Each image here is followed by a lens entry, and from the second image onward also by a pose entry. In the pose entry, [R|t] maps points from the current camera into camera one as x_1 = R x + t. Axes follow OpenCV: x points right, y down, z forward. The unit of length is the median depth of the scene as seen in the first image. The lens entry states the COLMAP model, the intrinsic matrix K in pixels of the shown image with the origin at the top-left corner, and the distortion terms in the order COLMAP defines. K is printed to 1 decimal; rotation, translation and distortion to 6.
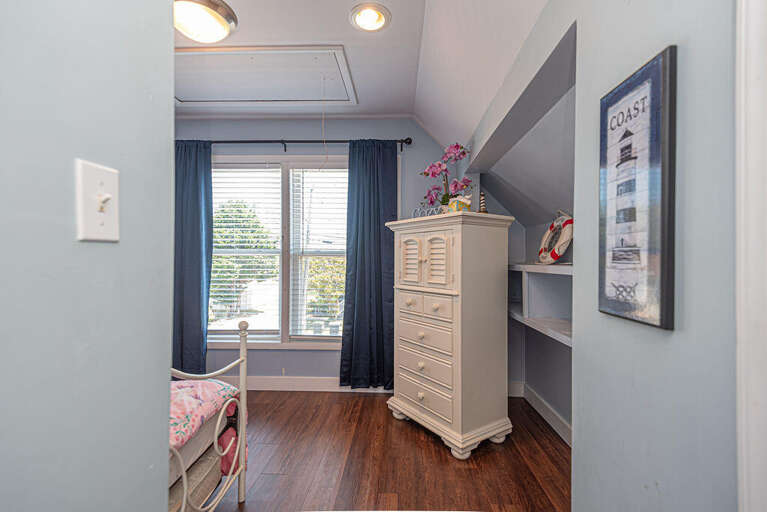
lens RADIAL K [[355.1, 0, 384.9], [0, 355.1, 258.5], [0, 0, 1]] dist [0.025540, -0.009917]
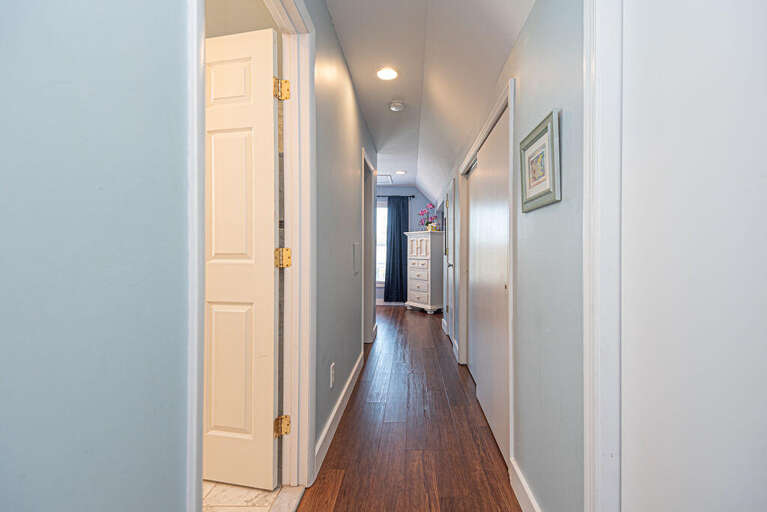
lens RADIAL K [[355.1, 0, 382.9], [0, 355.1, 252.5], [0, 0, 1]] dist [0.025540, -0.009917]
pose [[0.999112, -0.002547, -0.042062, -0.042137], [0.002528, 0.999997, -0.000509, 0.041069], [0.042063, 0.000403, 0.999115, -1.553151]]
